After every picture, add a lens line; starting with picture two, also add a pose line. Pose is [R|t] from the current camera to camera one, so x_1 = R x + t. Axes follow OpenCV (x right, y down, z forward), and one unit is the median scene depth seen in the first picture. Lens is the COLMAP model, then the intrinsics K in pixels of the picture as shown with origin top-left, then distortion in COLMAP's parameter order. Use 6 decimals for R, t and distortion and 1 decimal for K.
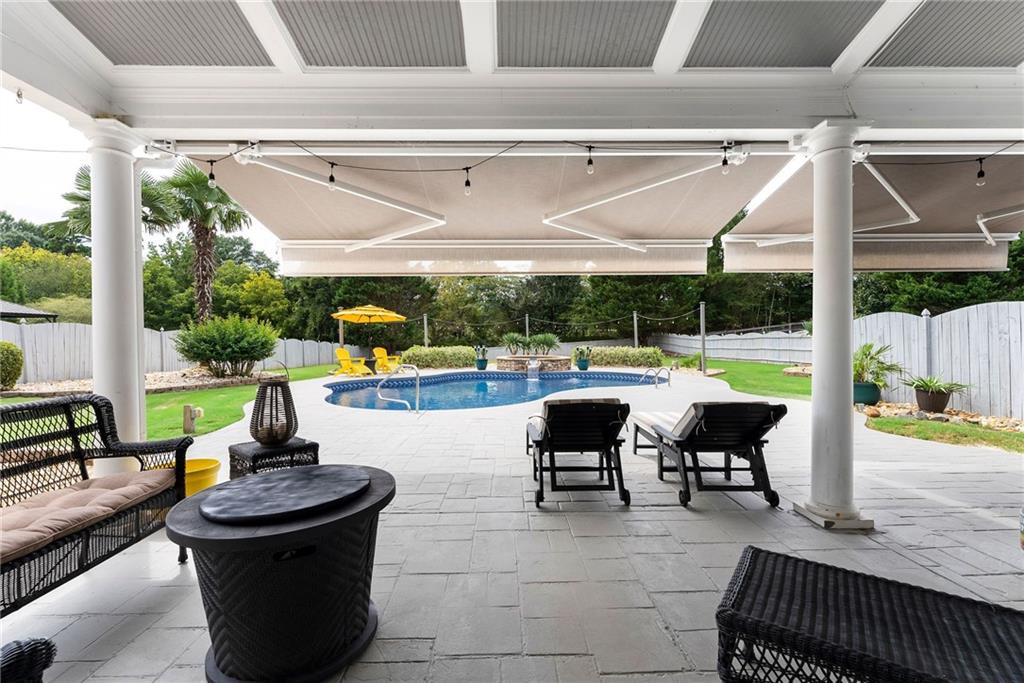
lens RADIAL K [[420.9, 0, 509.1], [0, 420.9, 343.0], [0, 0, 1]] dist [-0.001932, -0.000119]
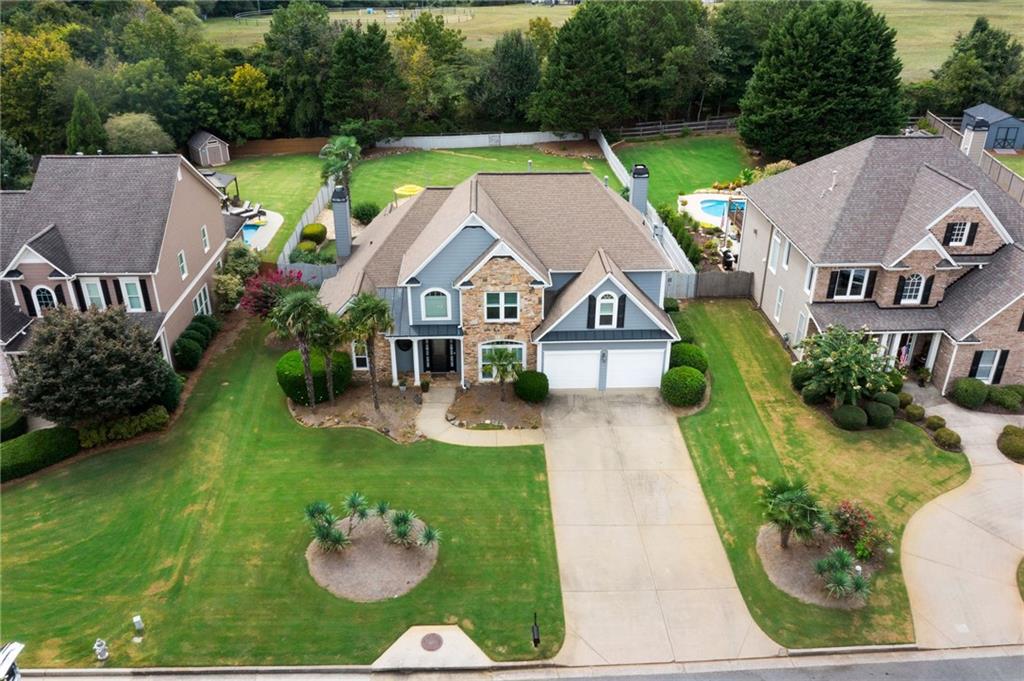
lens RADIAL K [[821.2, 0, 517.6], [0, 821.2, 334.2], [0, 0, 1]] dist [-0.010853, 0.018182]
pose [[0.999605, -0.008697, 0.026728, 0.115954], [-0.003703, 0.901887, 0.431957, -1.078371], [-0.027863, -0.431885, 0.901498, -2.891073]]
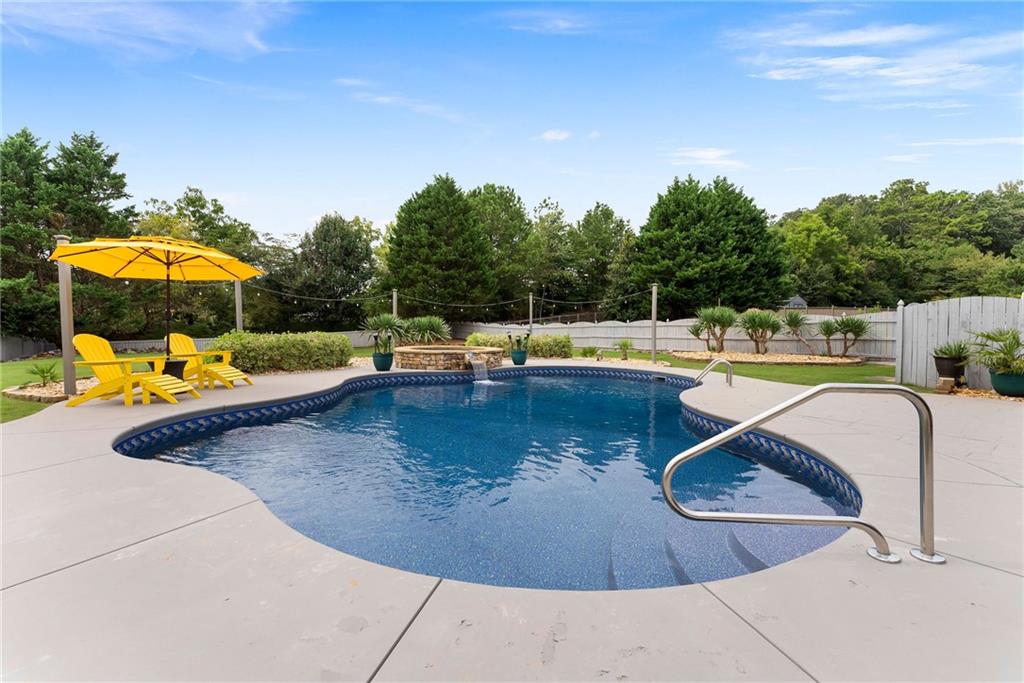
lens RADIAL K [[412.6, 0, 512.2], [0, 412.6, 332.2], [0, 0, 1]] dist [-0.007105, -0.000589]
pose [[0.816681, 0.006354, 0.577054, -0.209362], [-0.005159, 0.999980, -0.003710, 0.007126], [-0.577066, 0.000053, 0.816697, 0.316387]]
